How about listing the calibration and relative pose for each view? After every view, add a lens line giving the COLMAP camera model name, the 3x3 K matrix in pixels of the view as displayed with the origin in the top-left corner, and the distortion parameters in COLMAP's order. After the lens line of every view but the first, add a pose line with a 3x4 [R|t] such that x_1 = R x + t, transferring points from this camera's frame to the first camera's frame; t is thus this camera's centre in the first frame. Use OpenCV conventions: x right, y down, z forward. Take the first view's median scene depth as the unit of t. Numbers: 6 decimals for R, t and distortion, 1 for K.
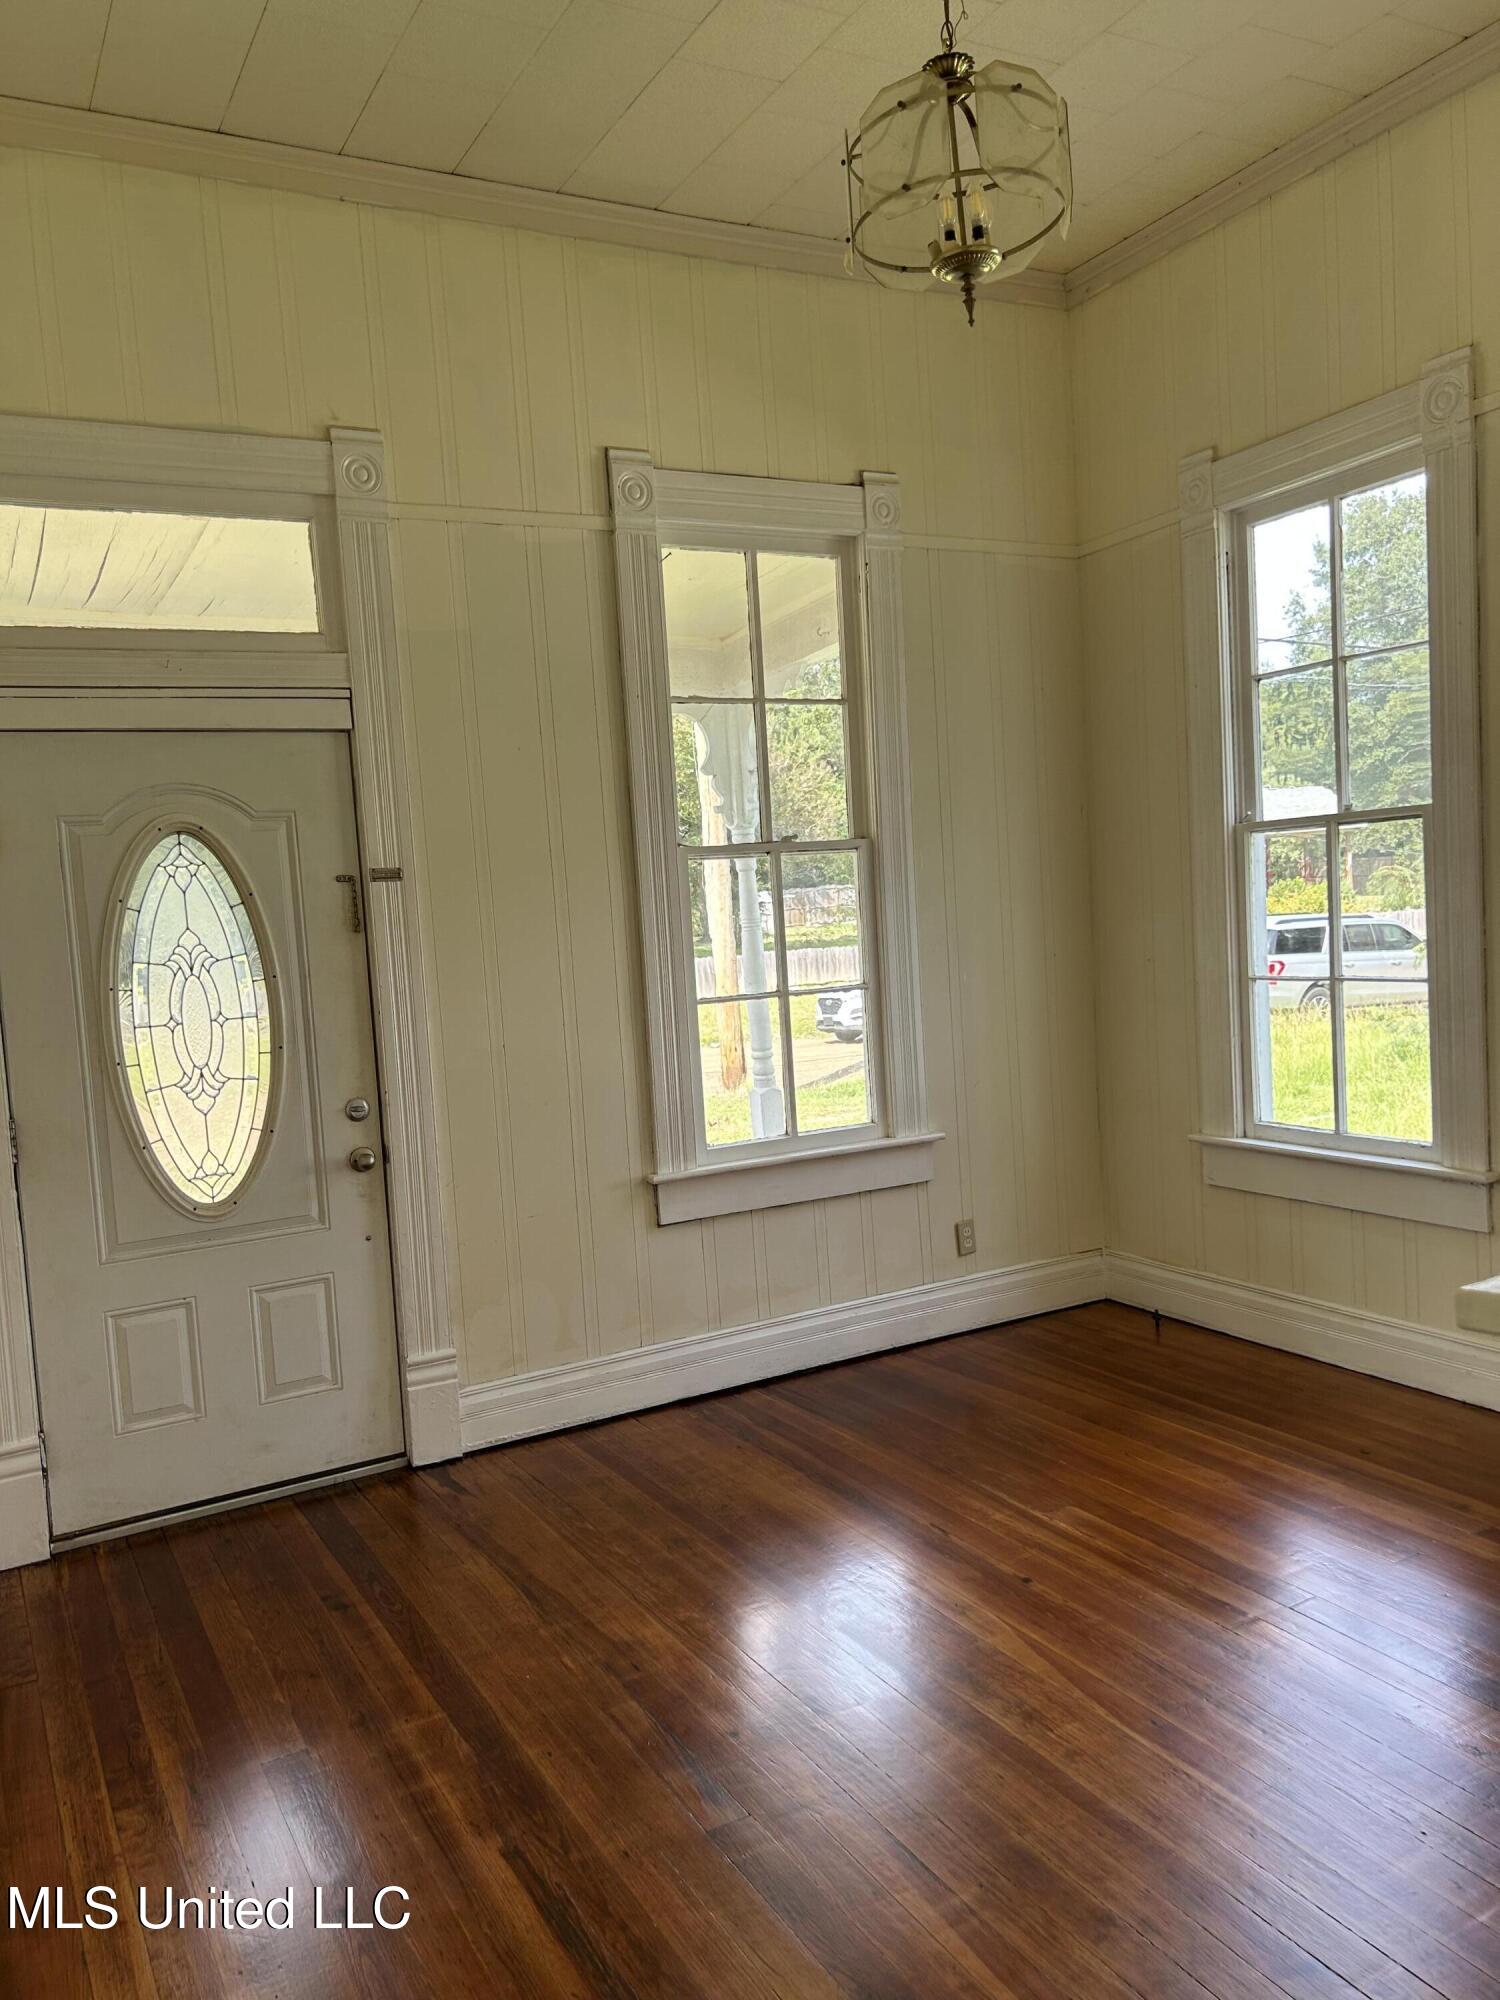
lens RADIAL K [[1503.6, 0, 740.8], [0, 1503.6, 1006.1], [0, 0, 1]] dist [0.038081, -0.041604]
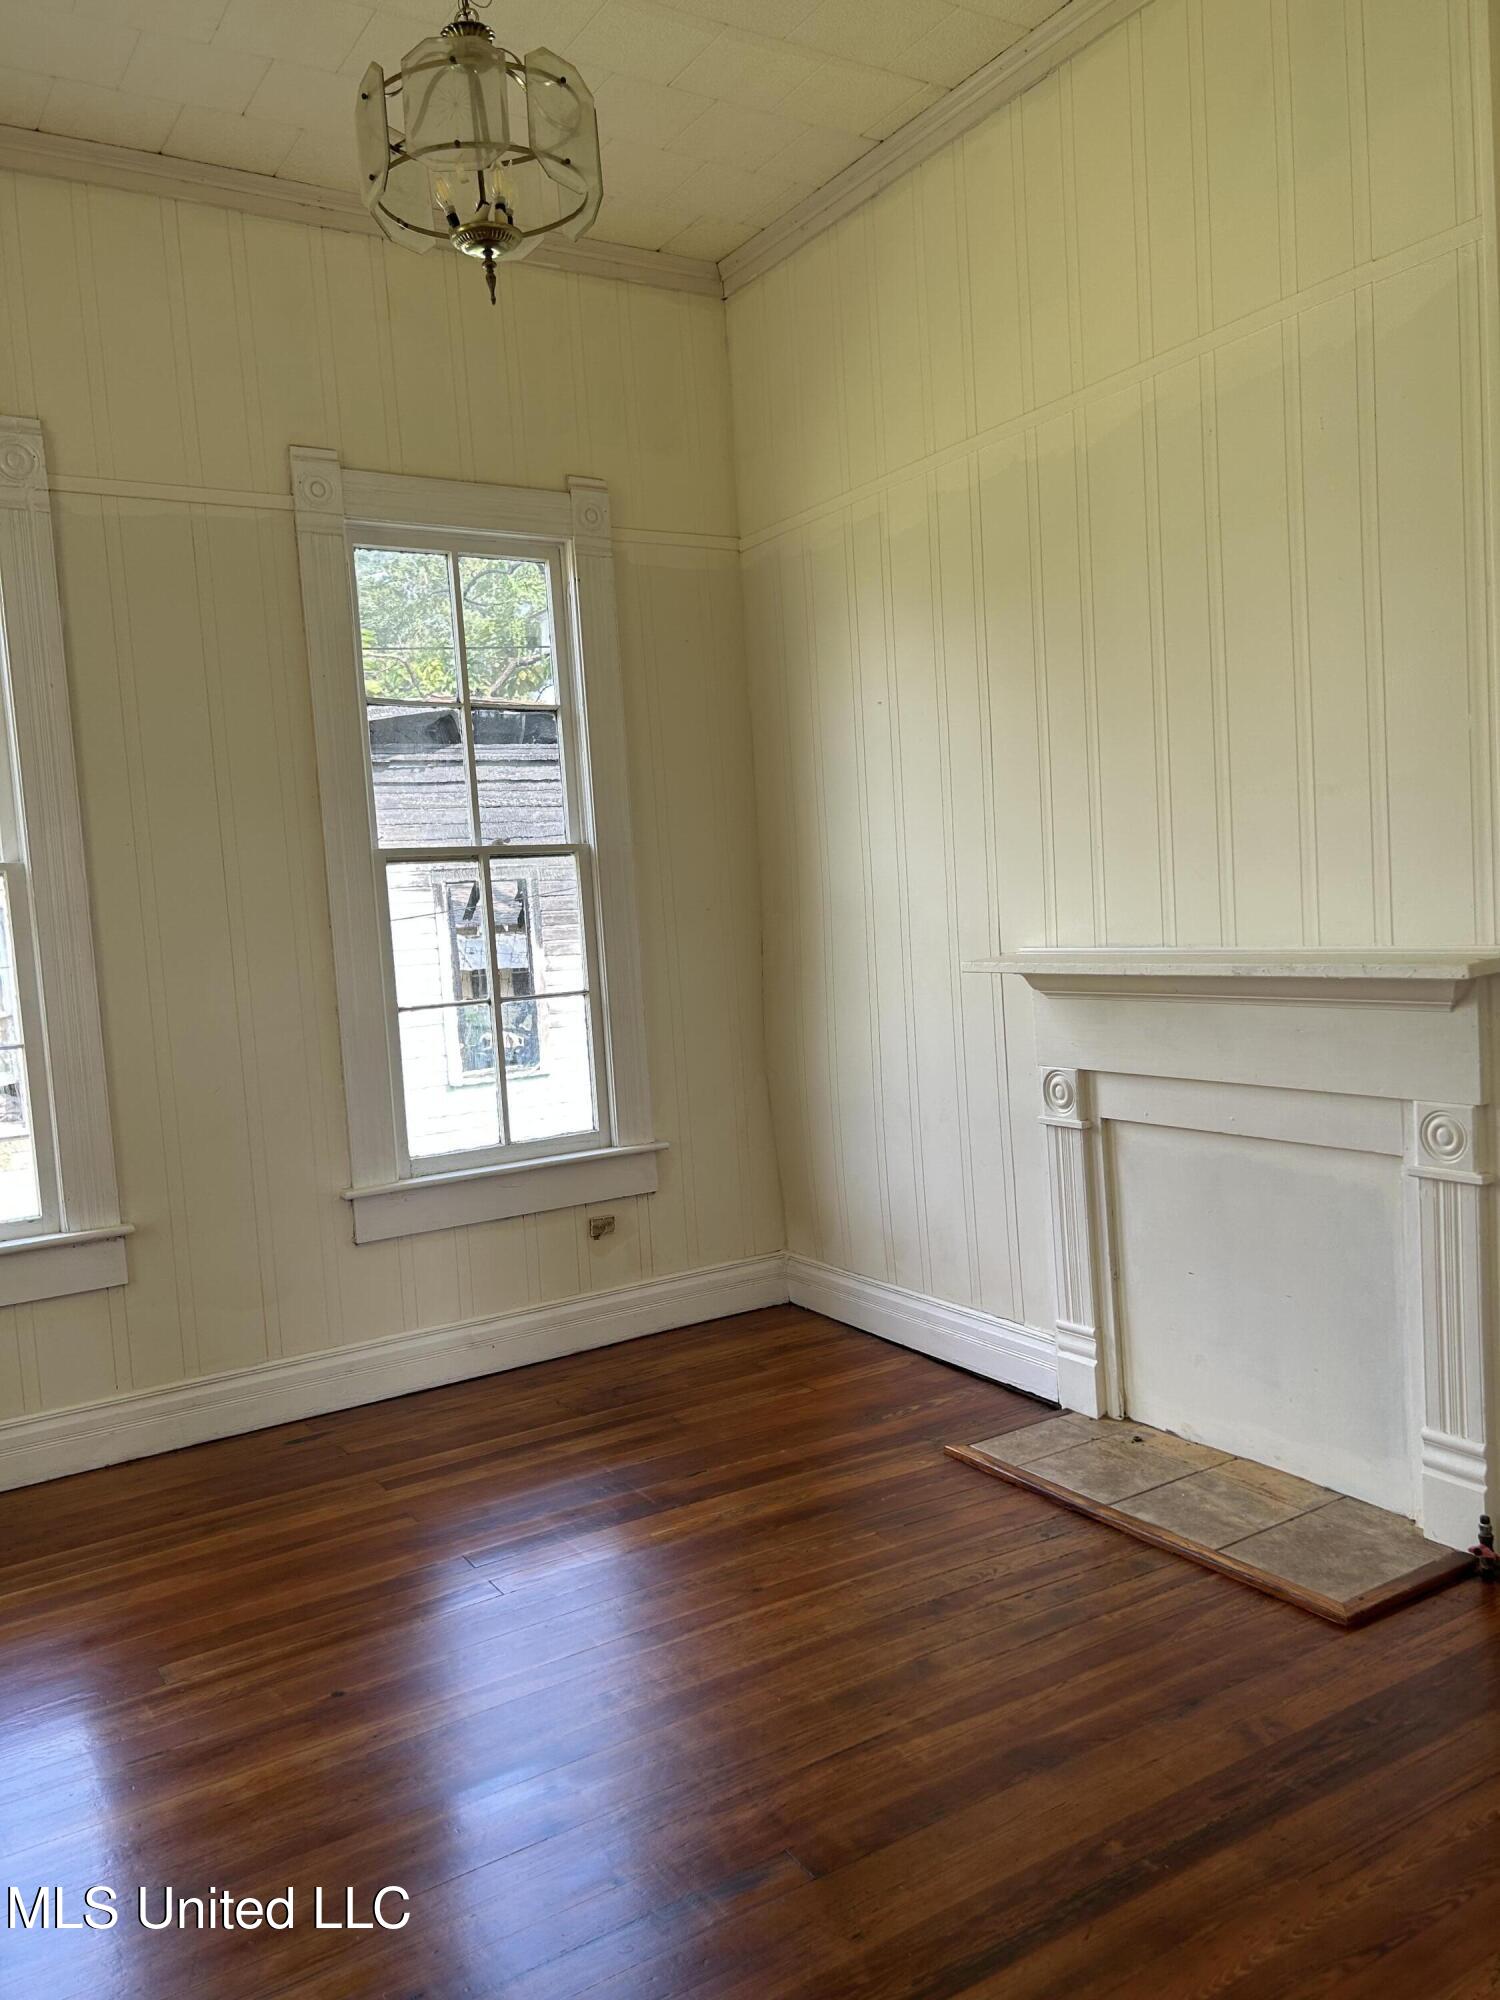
lens RADIAL K [[1503.6, 0, 761.1], [0, 1503.6, 1000.0], [0, 0, 1]] dist [0.038081, -0.041604]
pose [[-0.058539, 0.003137, 0.998280, -0.569218], [0.139538, 0.990204, 0.005071, 0.015729], [-0.988485, 0.139595, -0.058404, 0.631873]]
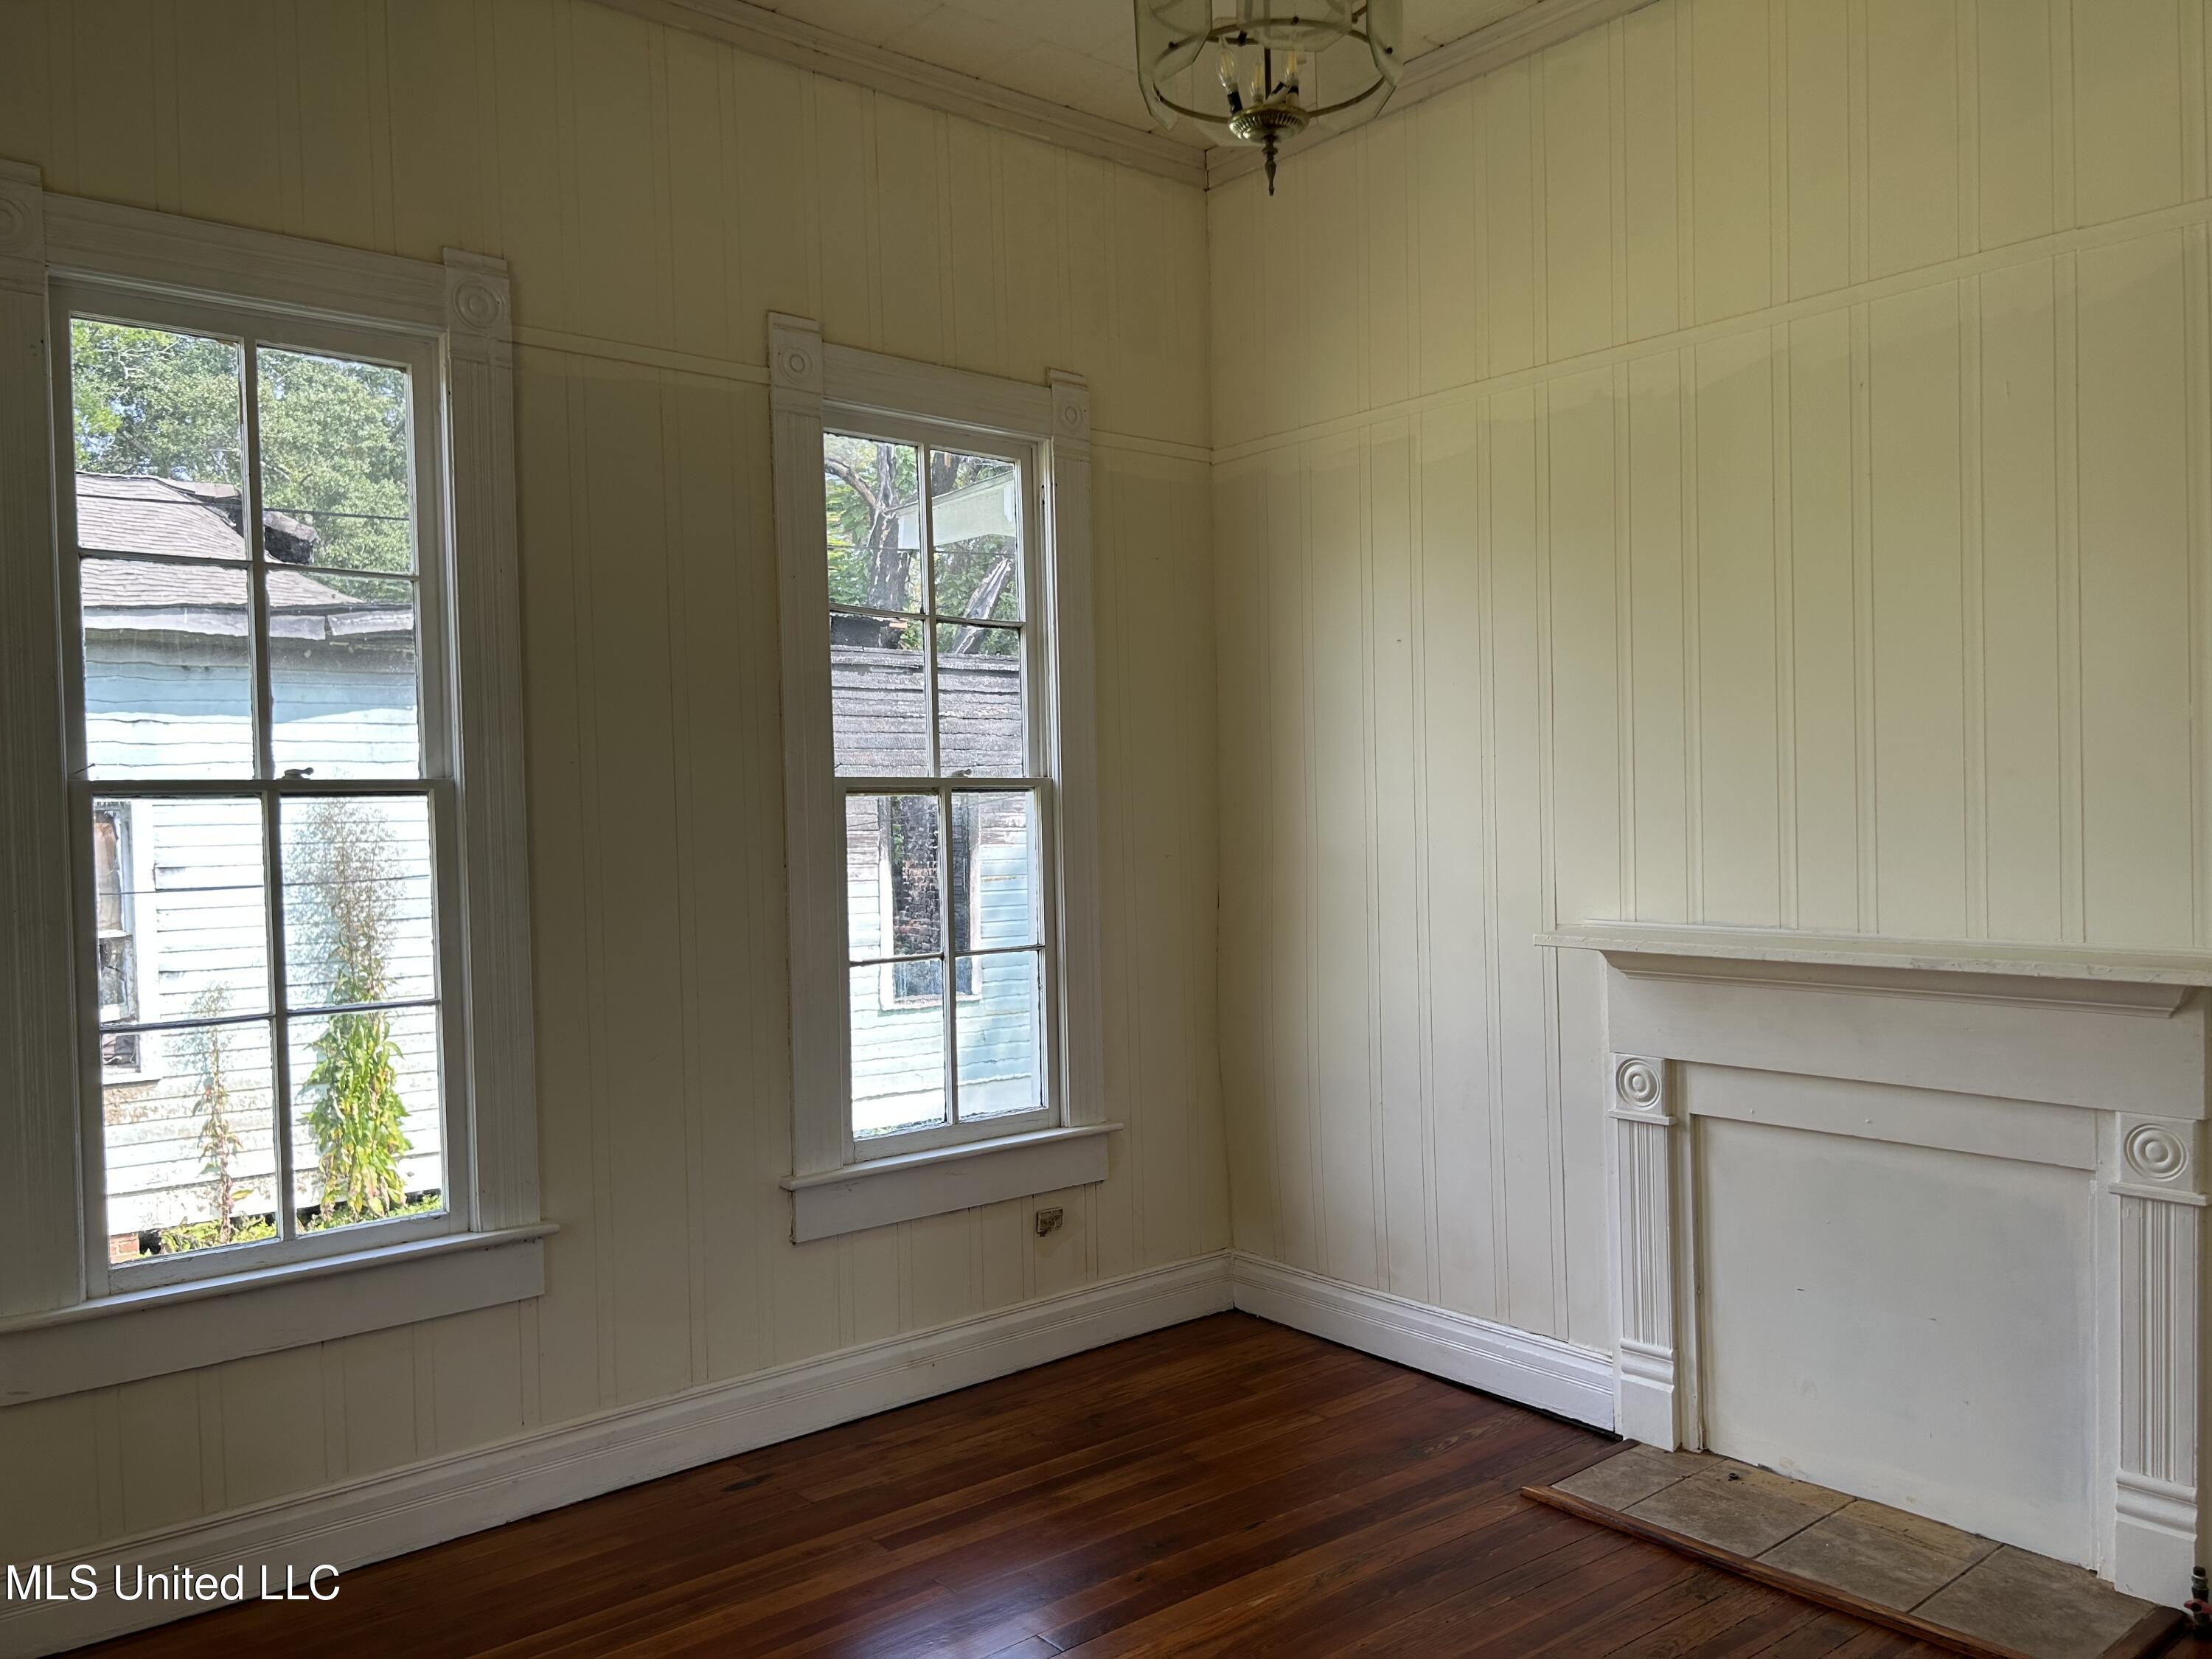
lens RADIAL K [[1663.0, 0, 1119.9], [0, 1663.0, 829.8], [0, 0, 1]] dist [0.038081, -0.041604]
pose [[-0.199148, 0.060417, 0.978105, -0.507861], [0.105593, 0.993610, -0.039875, -0.035749], [-0.974264, 0.095340, -0.204255, 0.883654]]
